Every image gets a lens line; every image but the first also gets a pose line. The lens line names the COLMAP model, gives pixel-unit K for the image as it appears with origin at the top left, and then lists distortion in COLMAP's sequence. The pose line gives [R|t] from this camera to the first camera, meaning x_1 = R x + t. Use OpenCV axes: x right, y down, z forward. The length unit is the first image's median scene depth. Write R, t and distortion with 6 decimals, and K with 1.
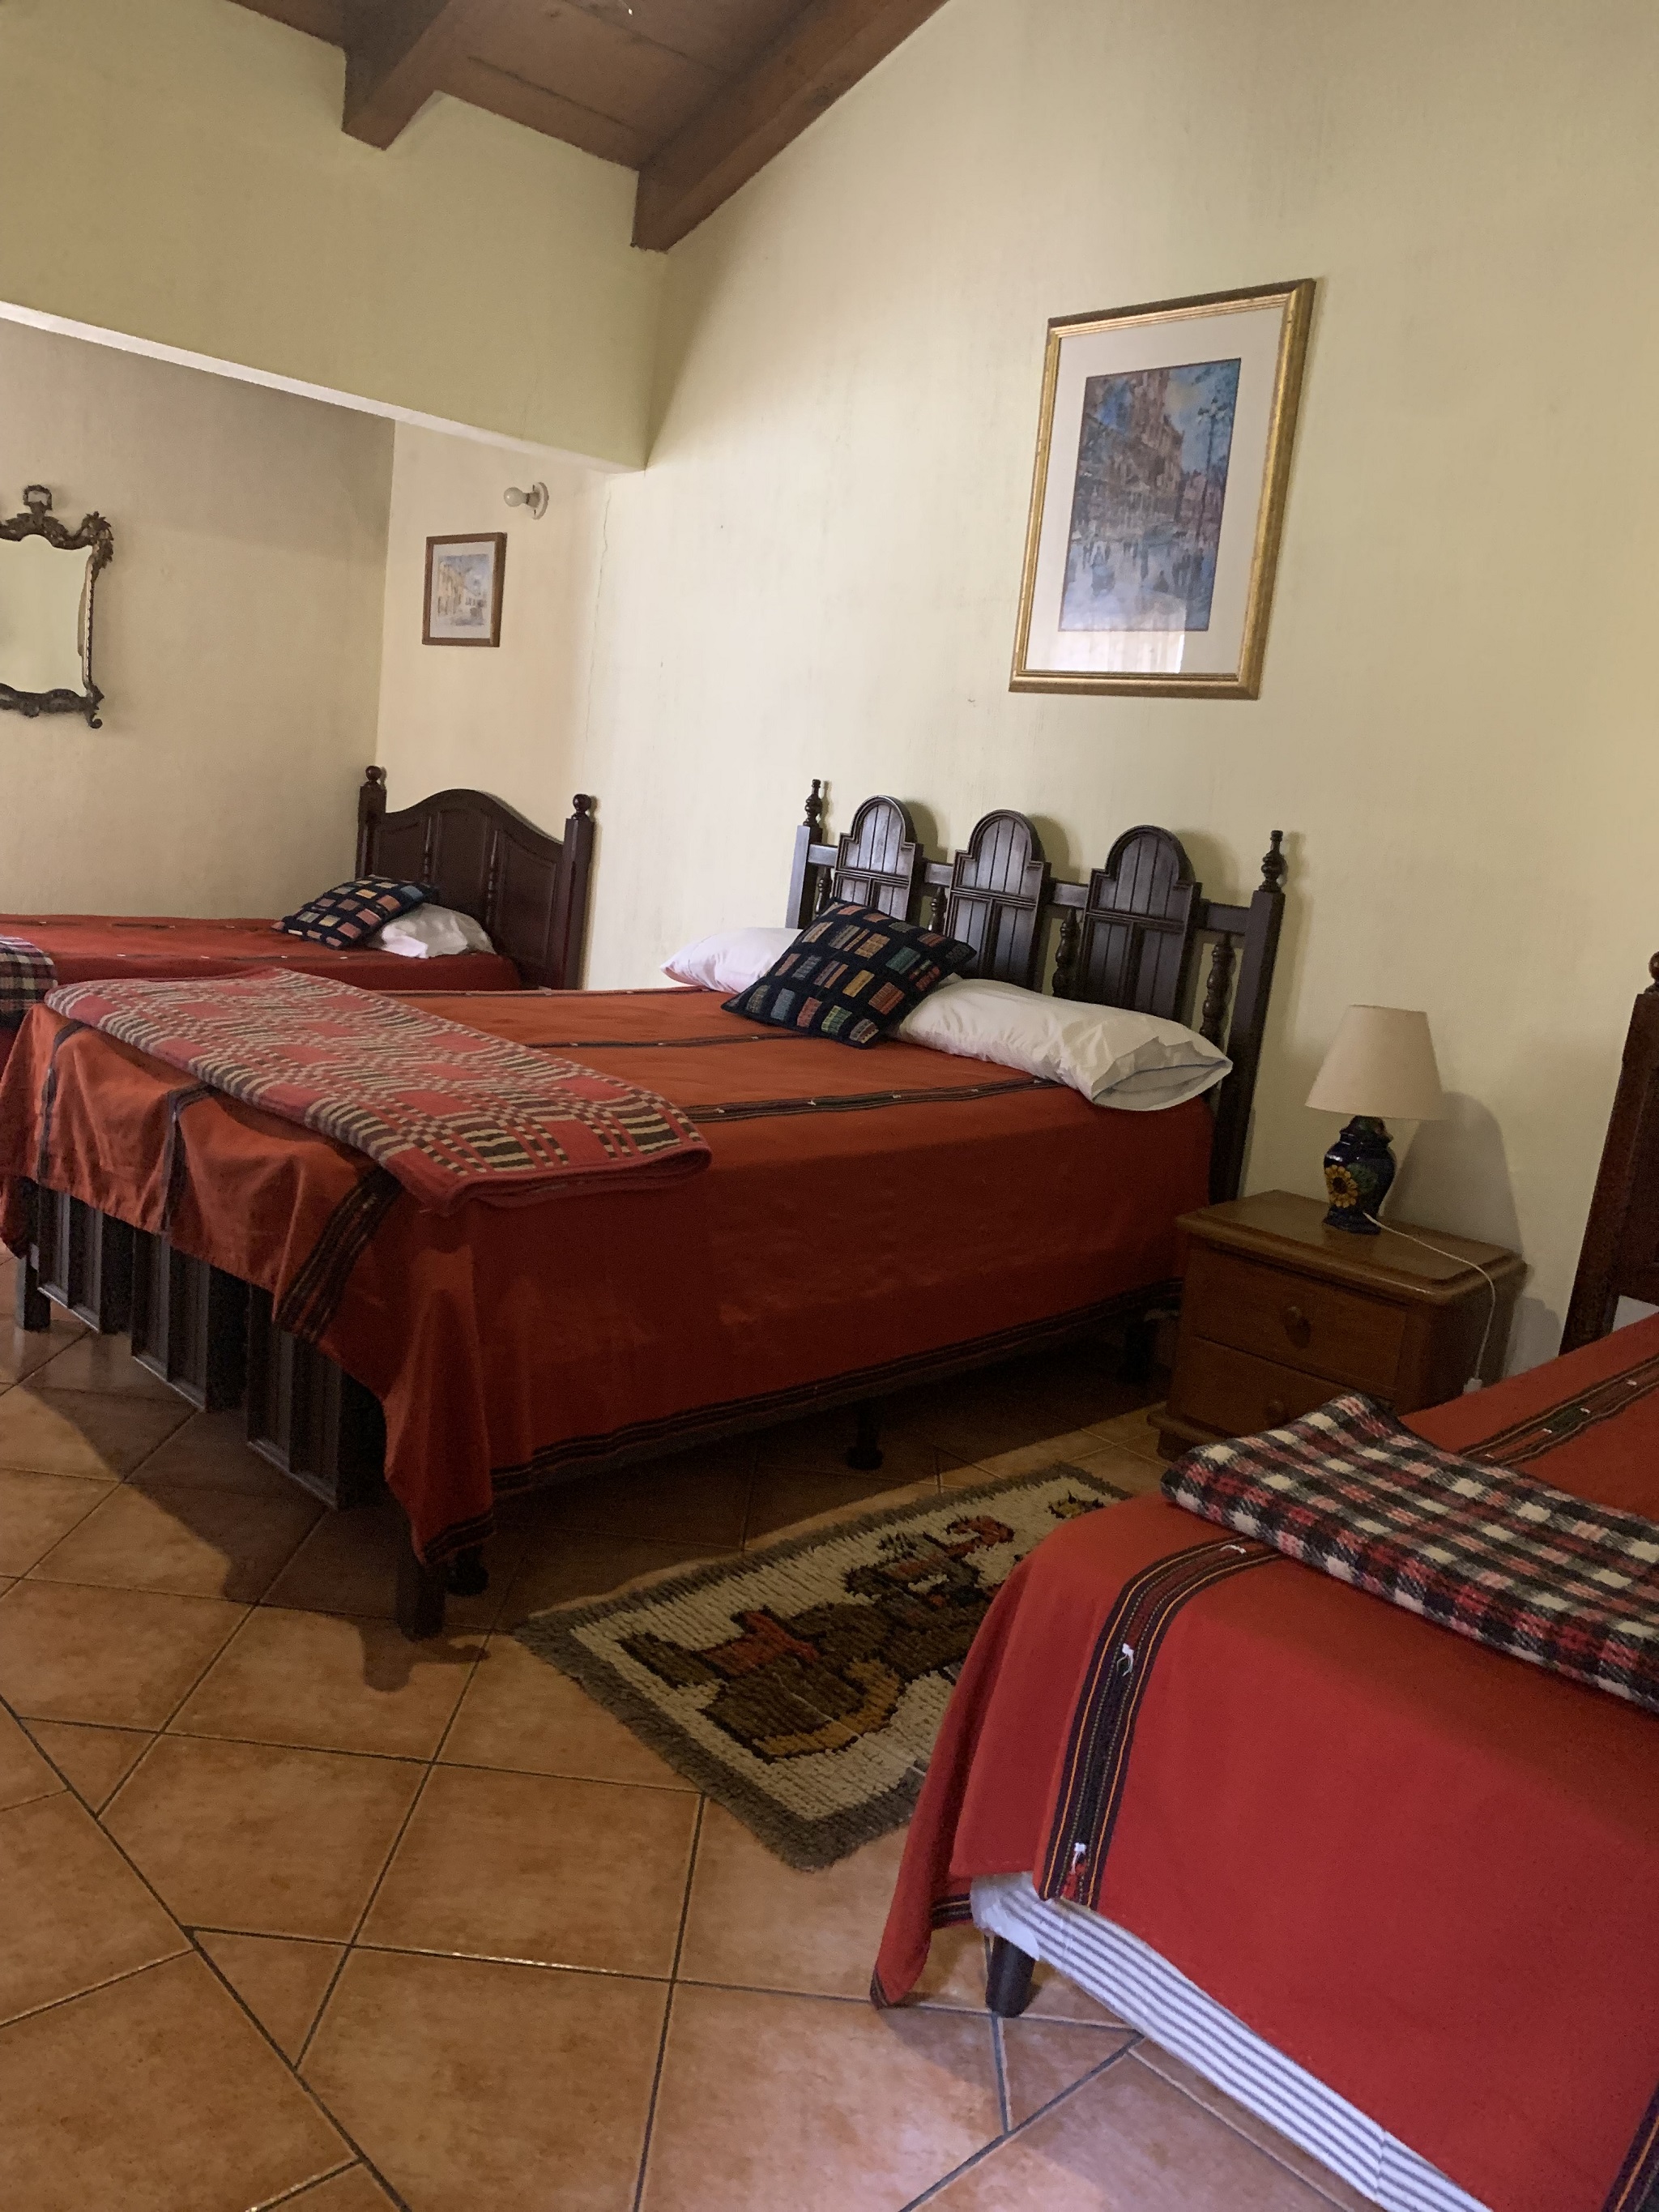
lens RADIAL K [[1705.7, 0, 864.3], [0, 1705.7, 1105.1], [0, 0, 1]] dist [0.172594, -0.490500]
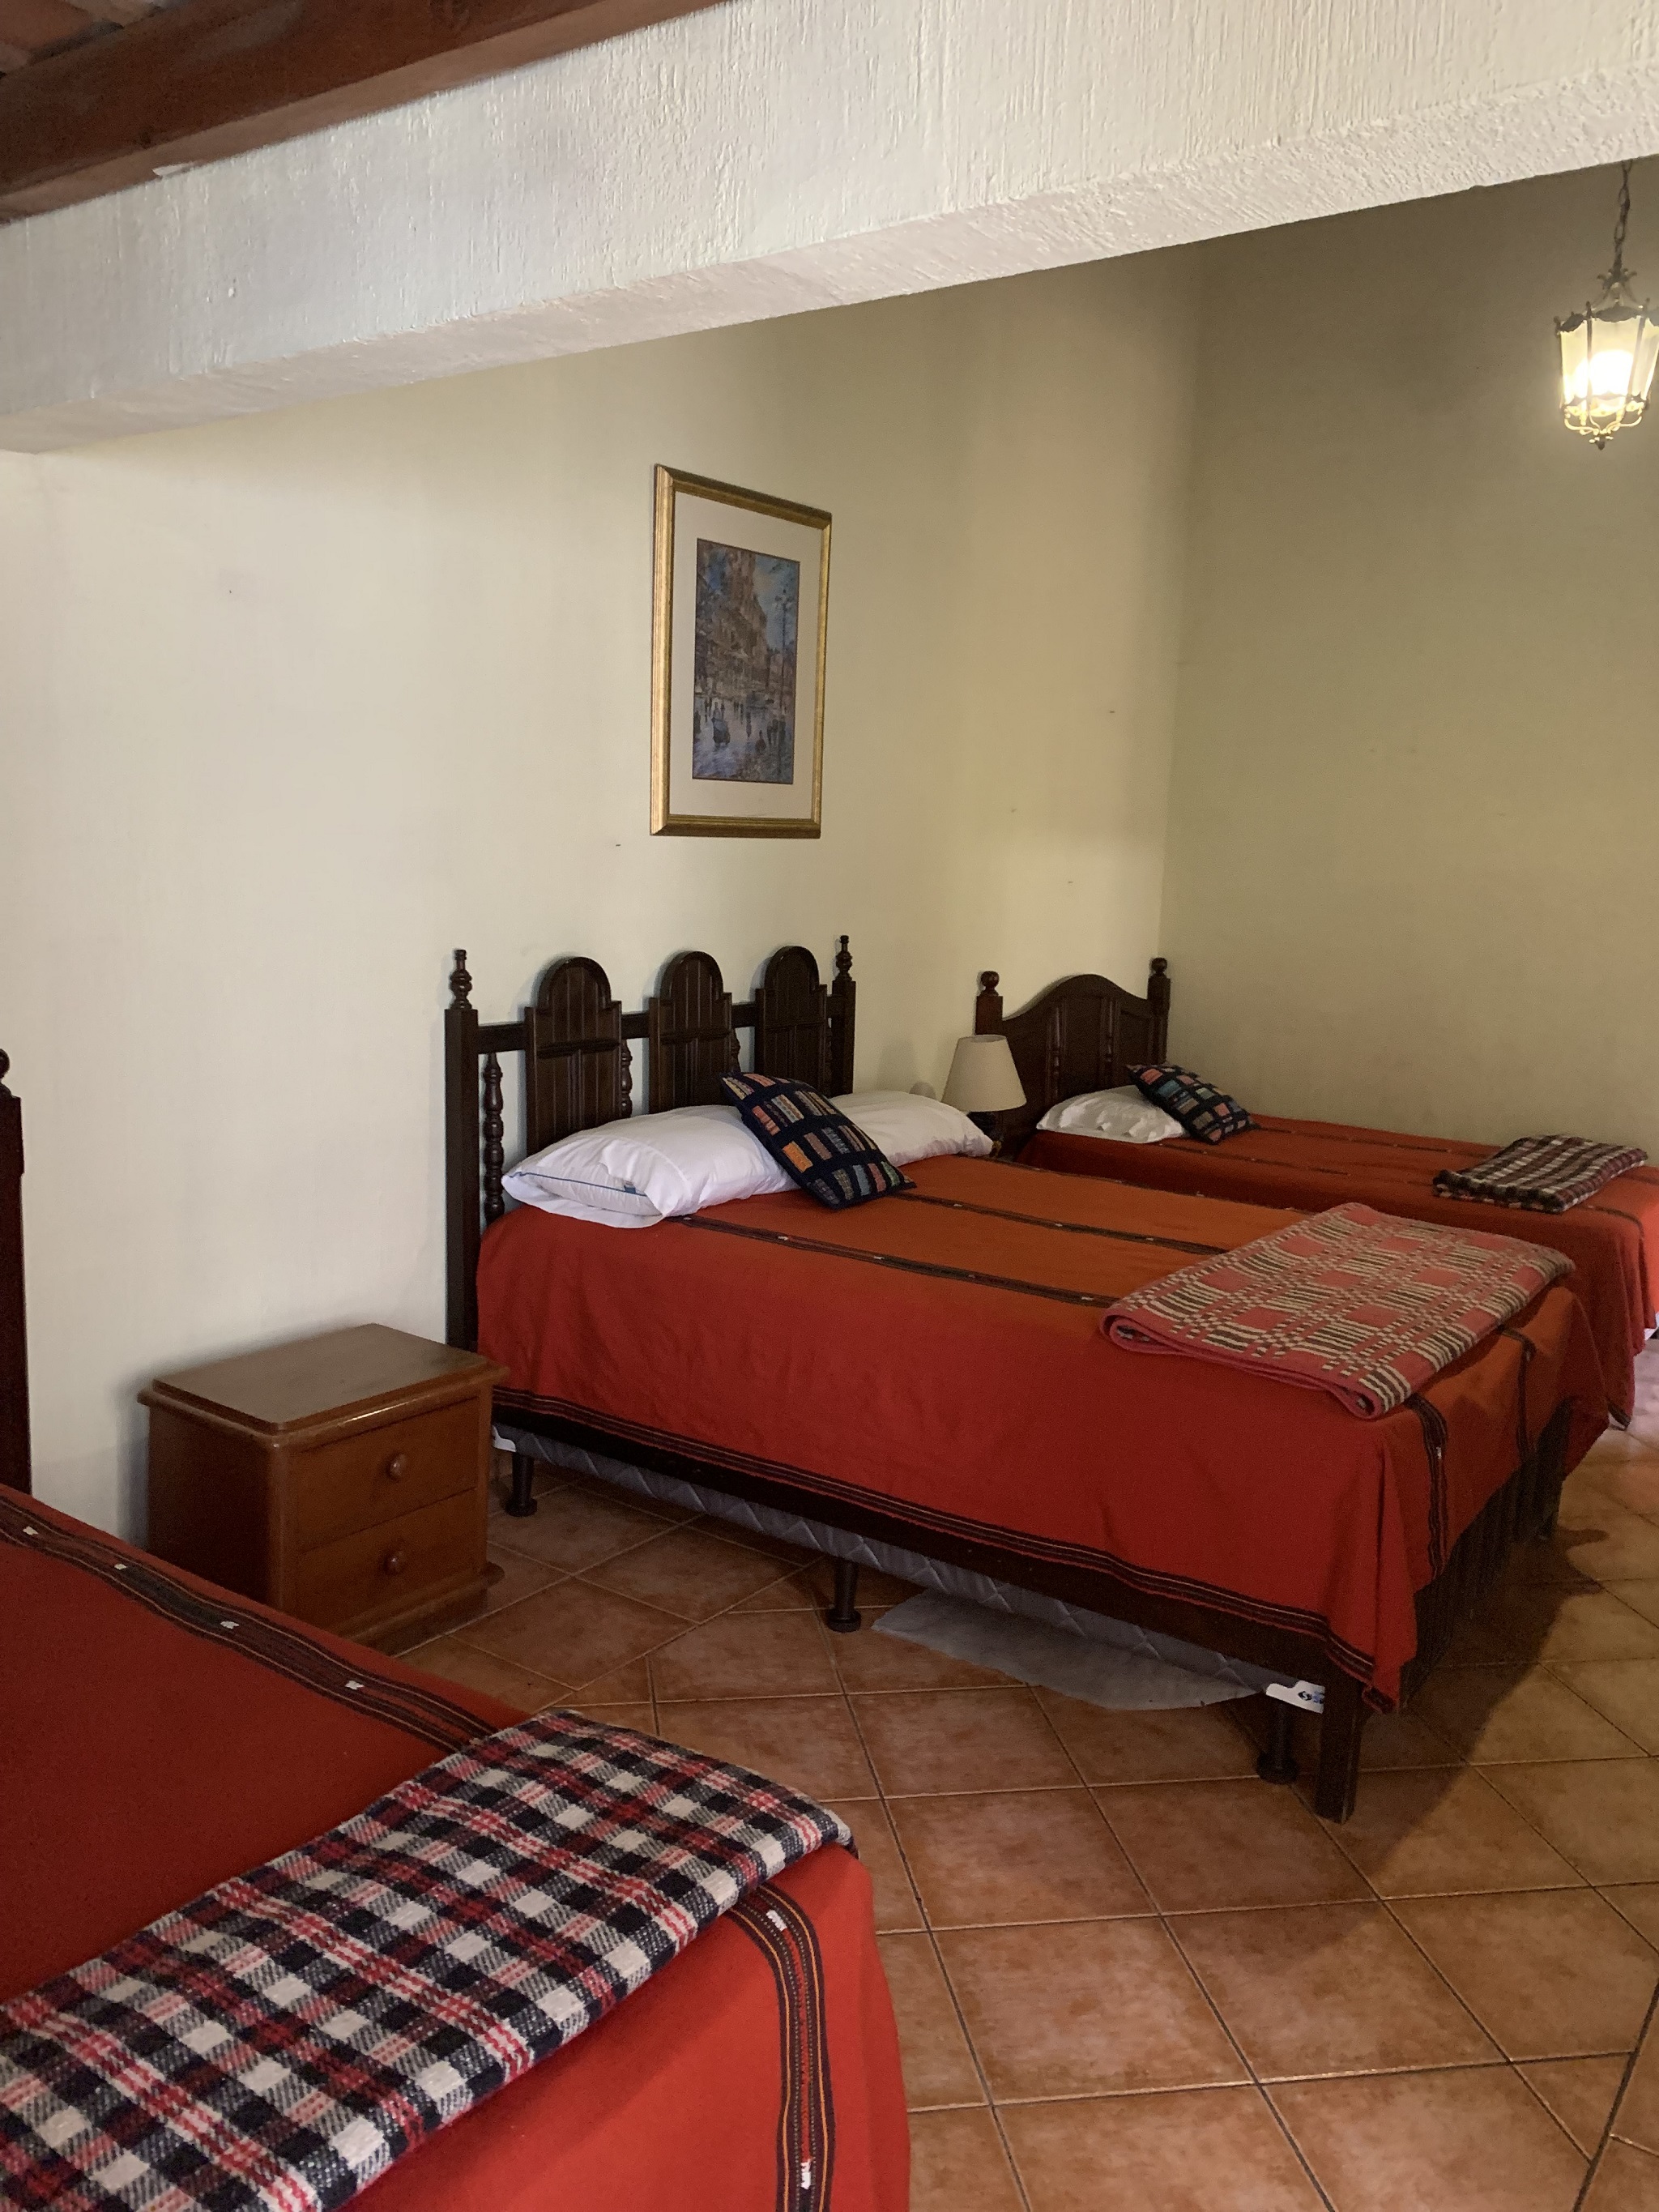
lens RADIAL K [[1705.7, 0, 864.3], [0, 1705.7, 1105.1], [0, 0, 1]] dist [0.172594, -0.490500]
pose [[-0.182682, -0.276116, 0.943603, -0.994370], [0.108667, 0.948203, 0.298499, -0.406075], [-0.977148, 0.157069, -0.143215, 1.132168]]
